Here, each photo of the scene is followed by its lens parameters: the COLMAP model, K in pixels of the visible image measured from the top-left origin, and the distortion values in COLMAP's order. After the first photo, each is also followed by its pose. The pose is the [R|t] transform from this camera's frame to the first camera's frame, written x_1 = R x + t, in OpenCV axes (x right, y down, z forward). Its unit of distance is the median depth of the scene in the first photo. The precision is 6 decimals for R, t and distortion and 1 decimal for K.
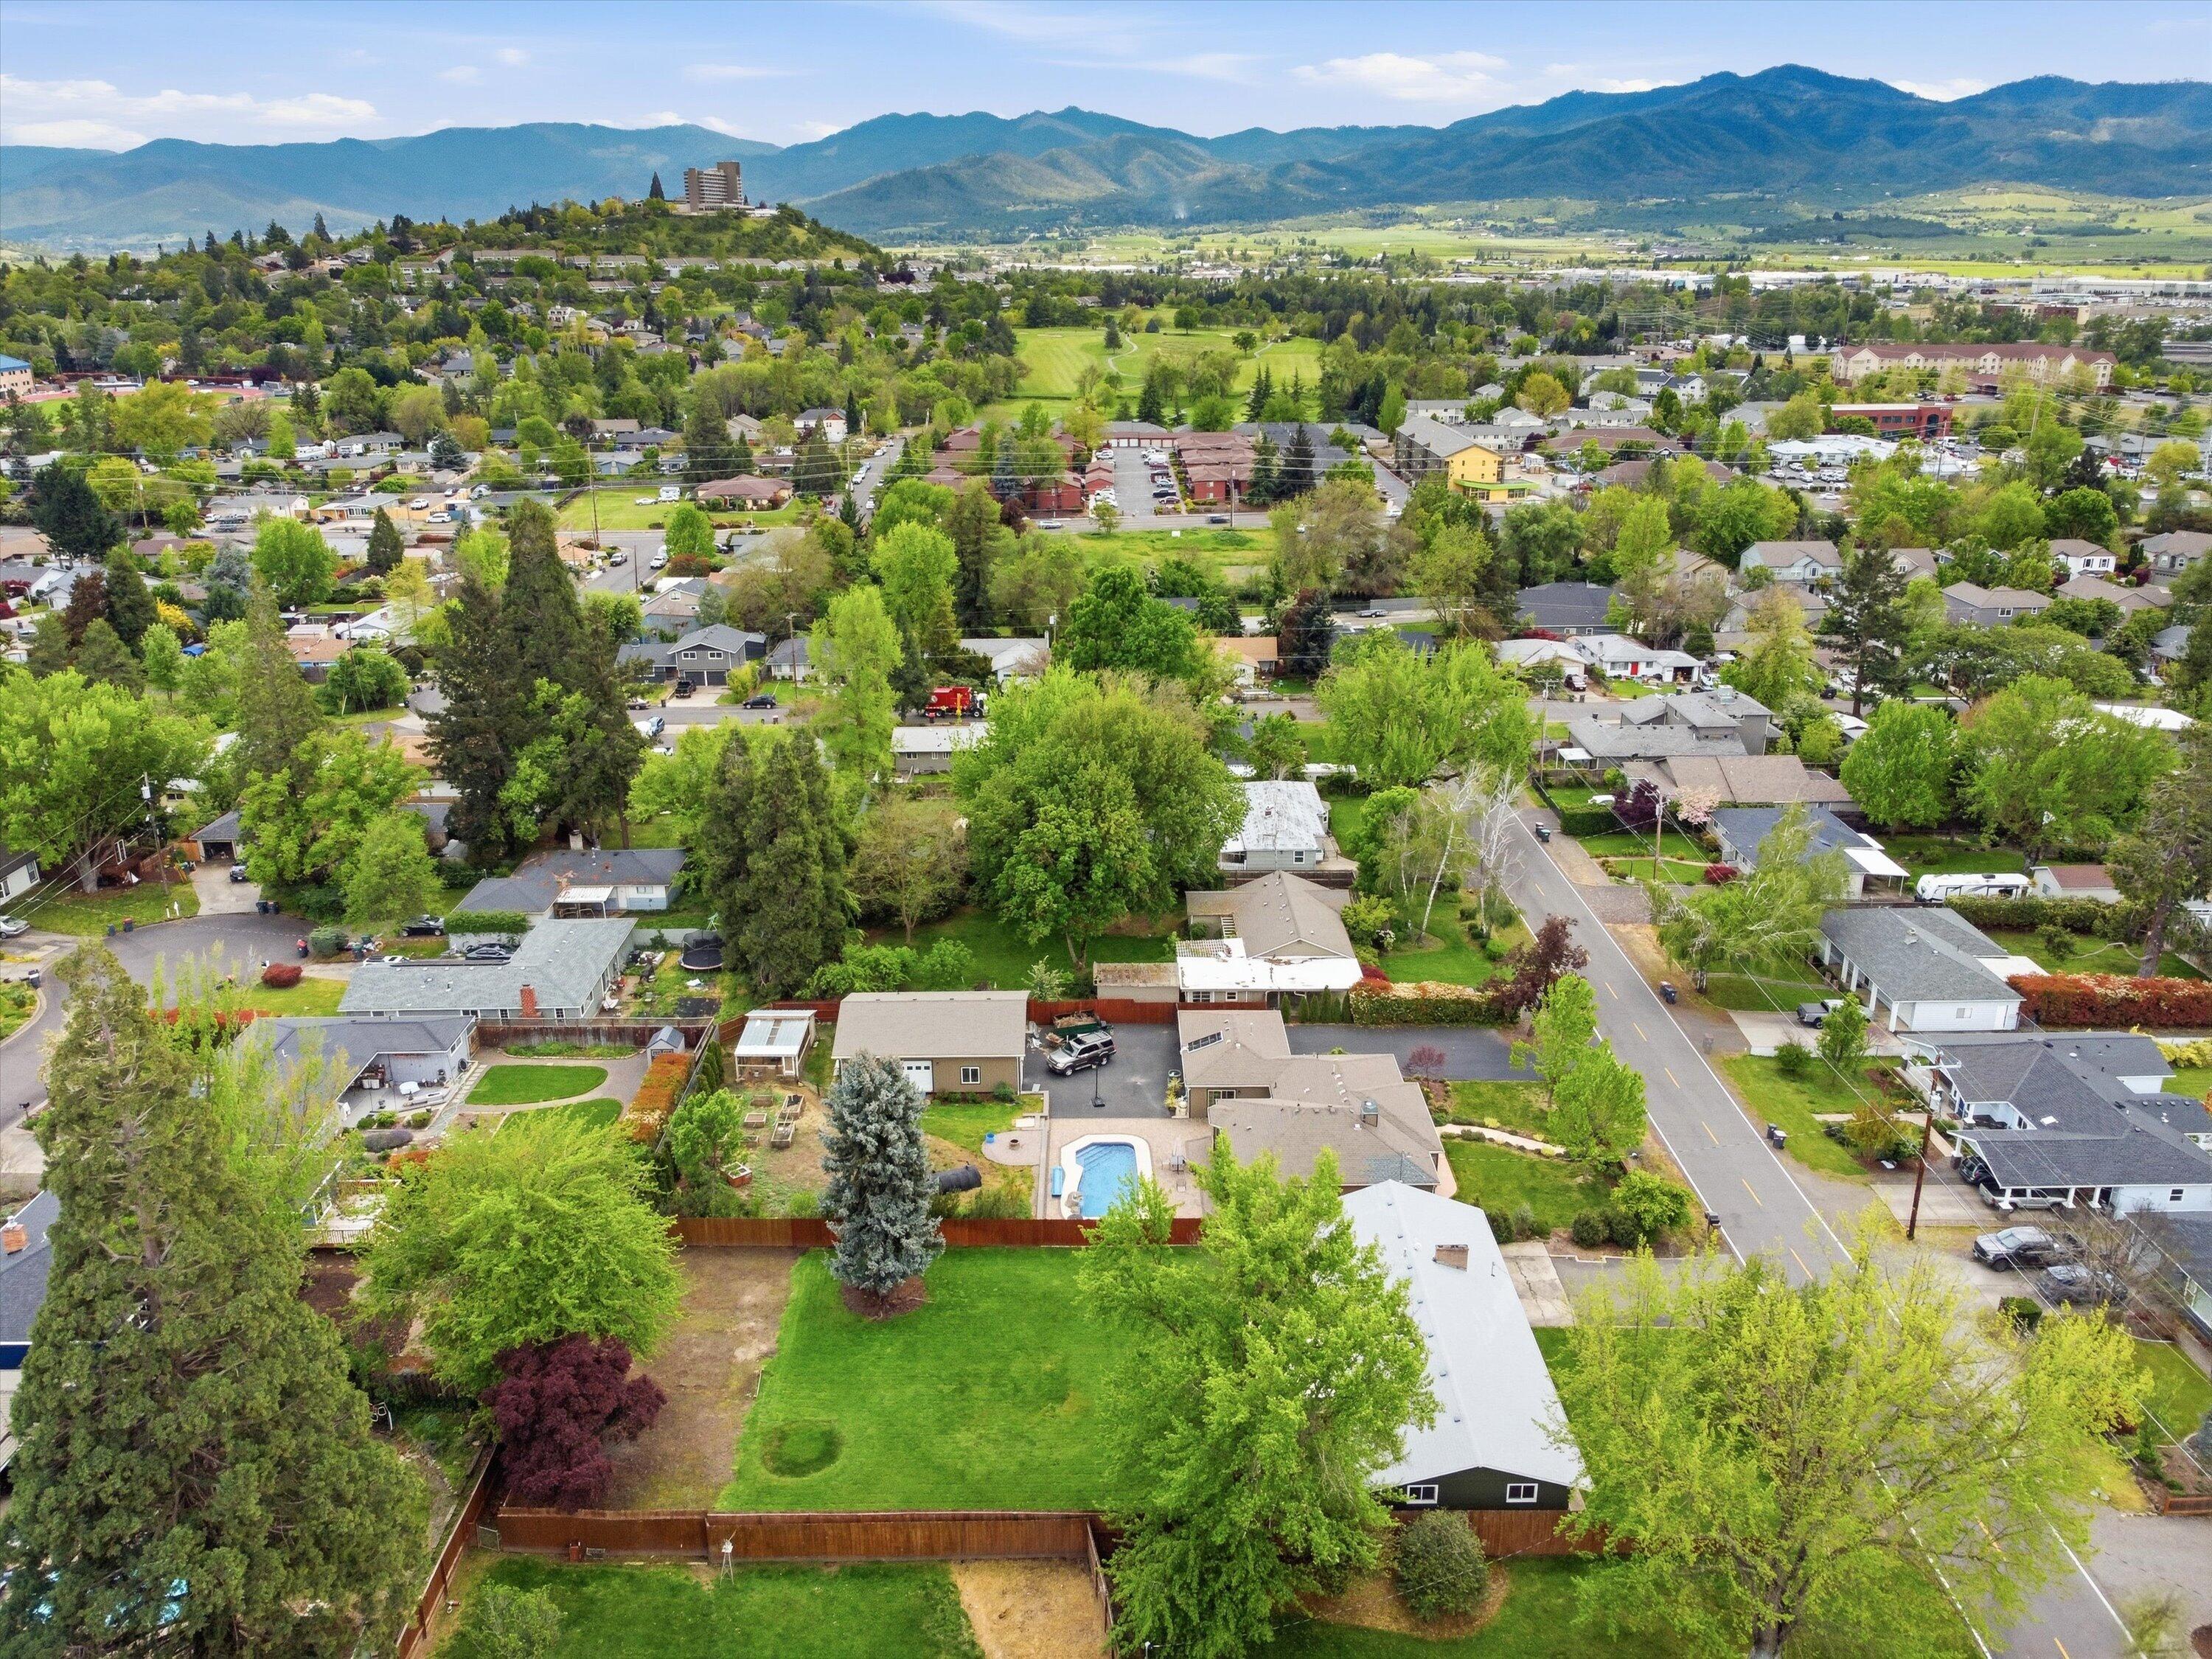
lens RADIAL K [[1660.8, 0, 1106.0], [0, 1660.8, 829.5], [0, 0, 1]] dist [-0.028254, -0.003965]
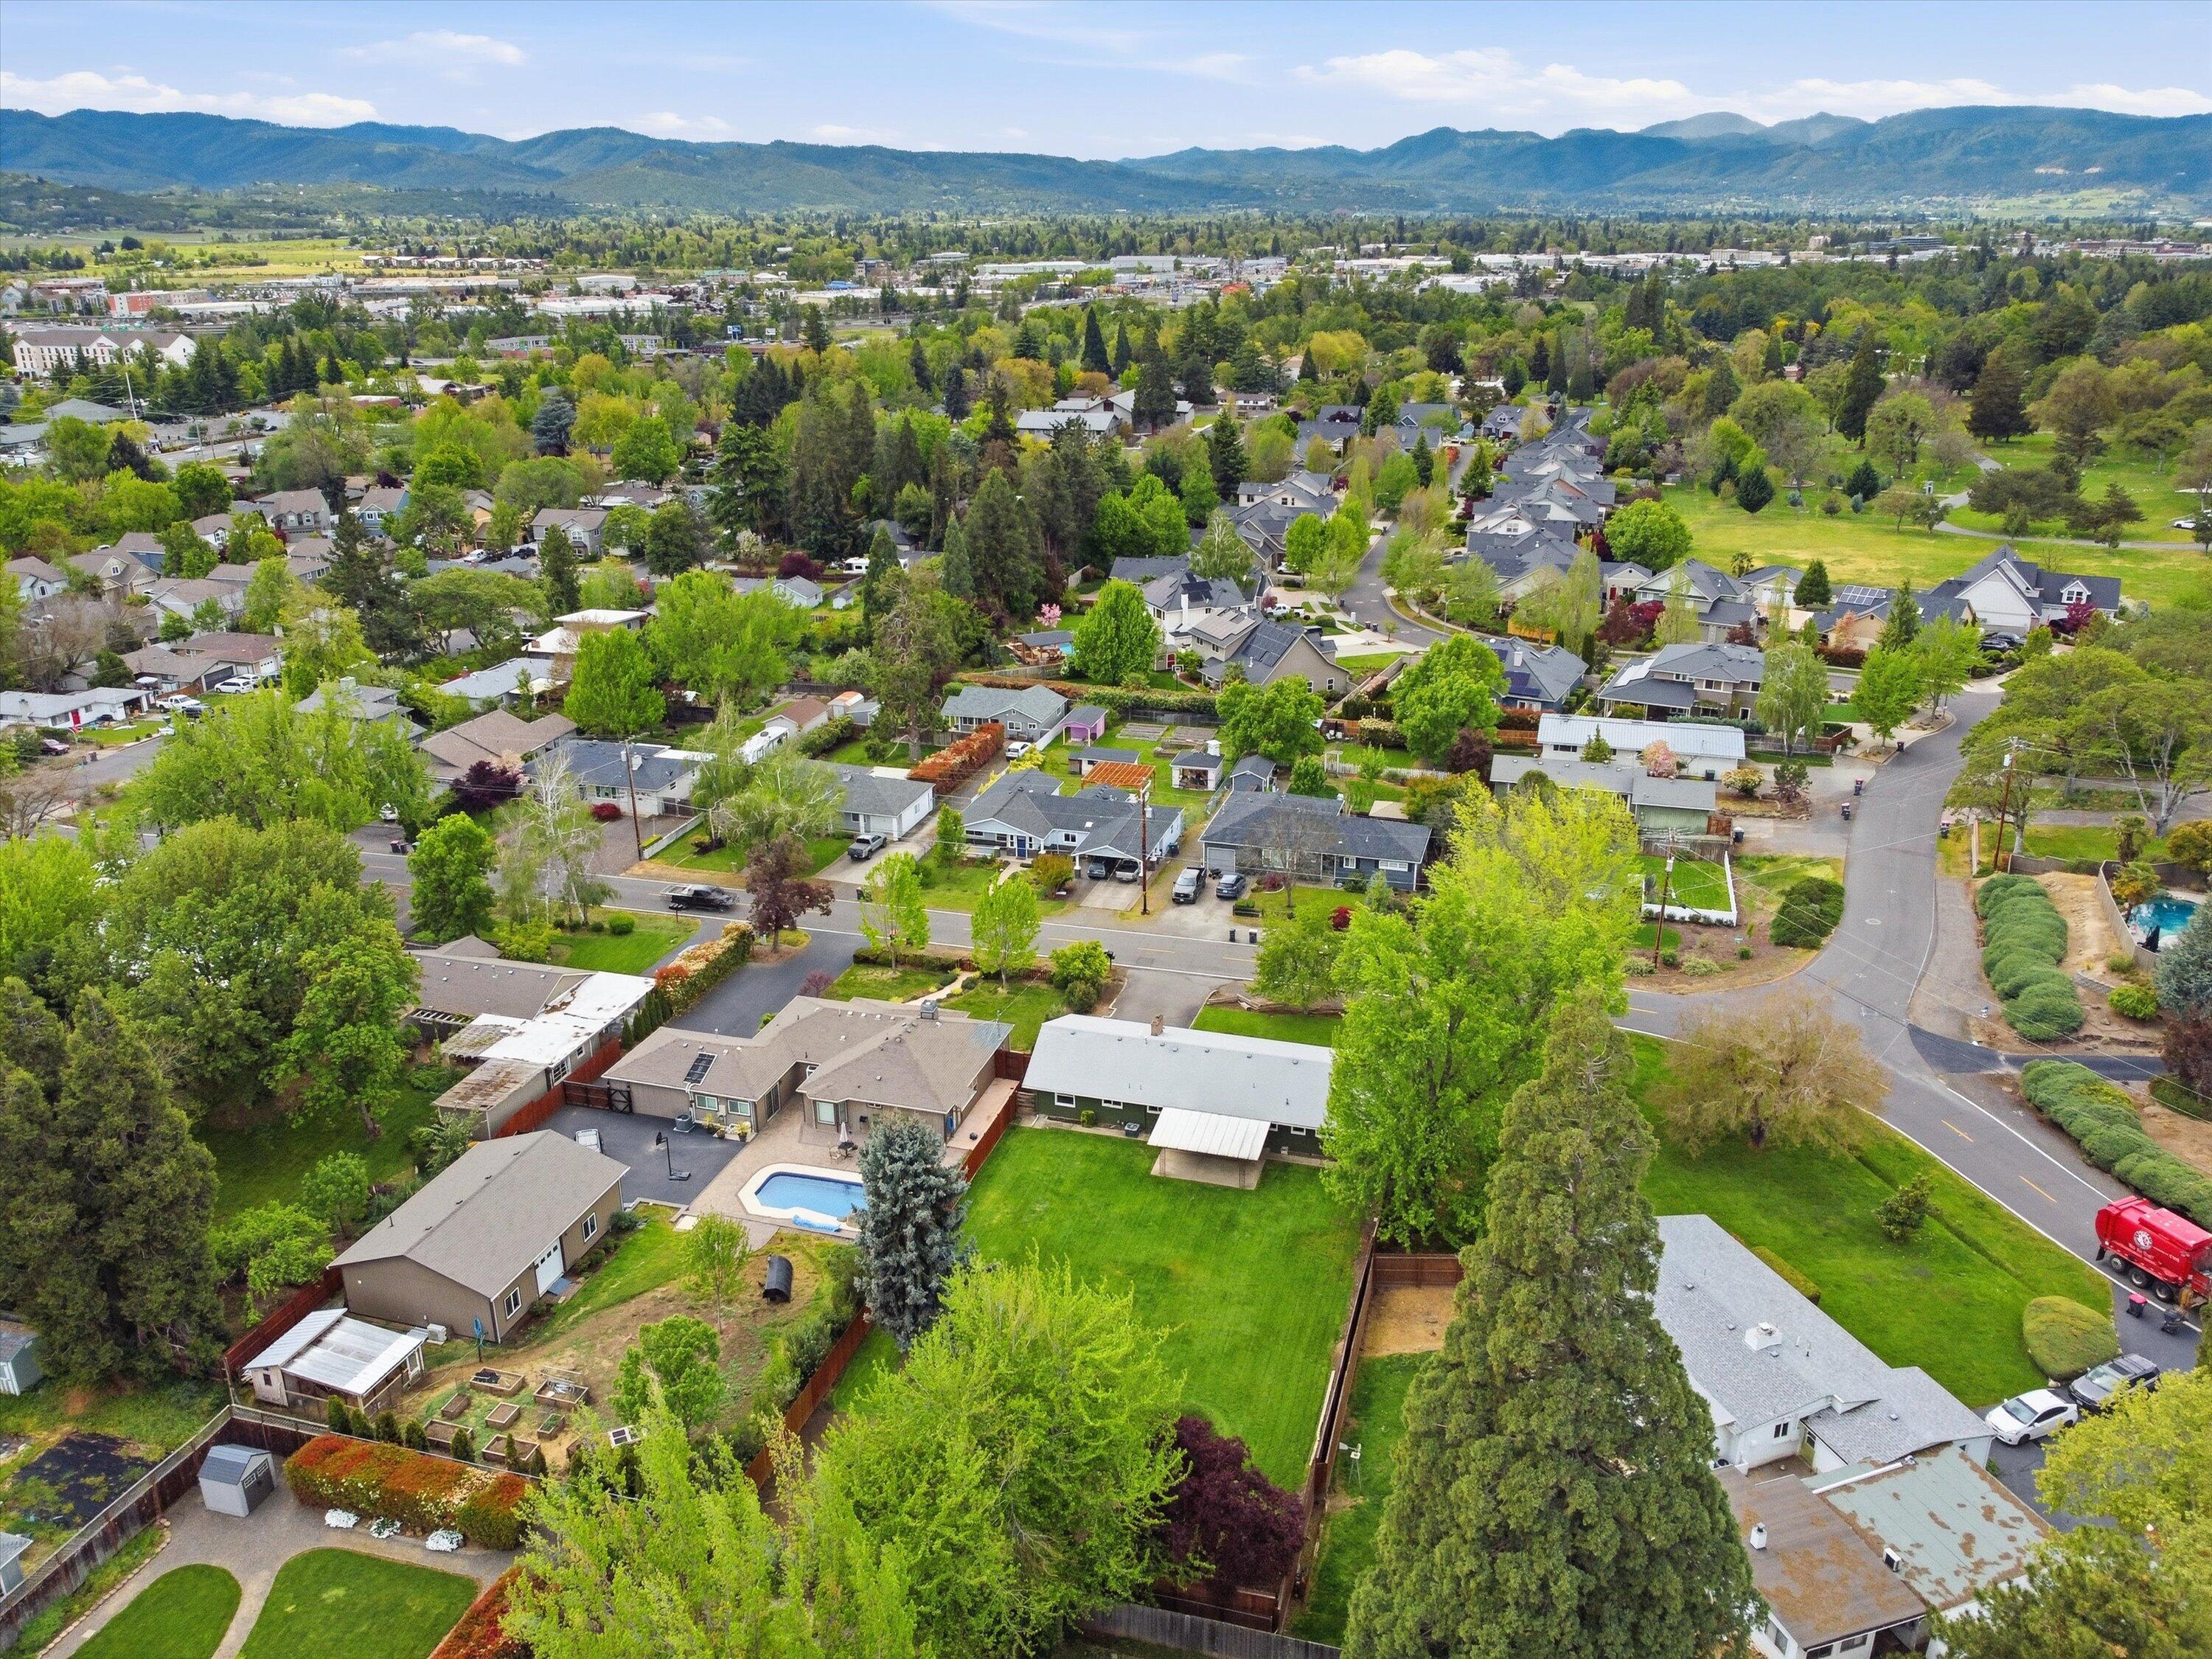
lens RADIAL K [[1660.8, 0, 1106.0], [0, 1660.8, 829.5], [0, 0, 1]] dist [-0.028254, -0.003965]
pose [[0.275172, -0.322877, 0.905556, -0.620055], [0.319710, 0.919042, 0.230535, -0.126101], [-0.906678, 0.226079, 0.356122, 0.382202]]
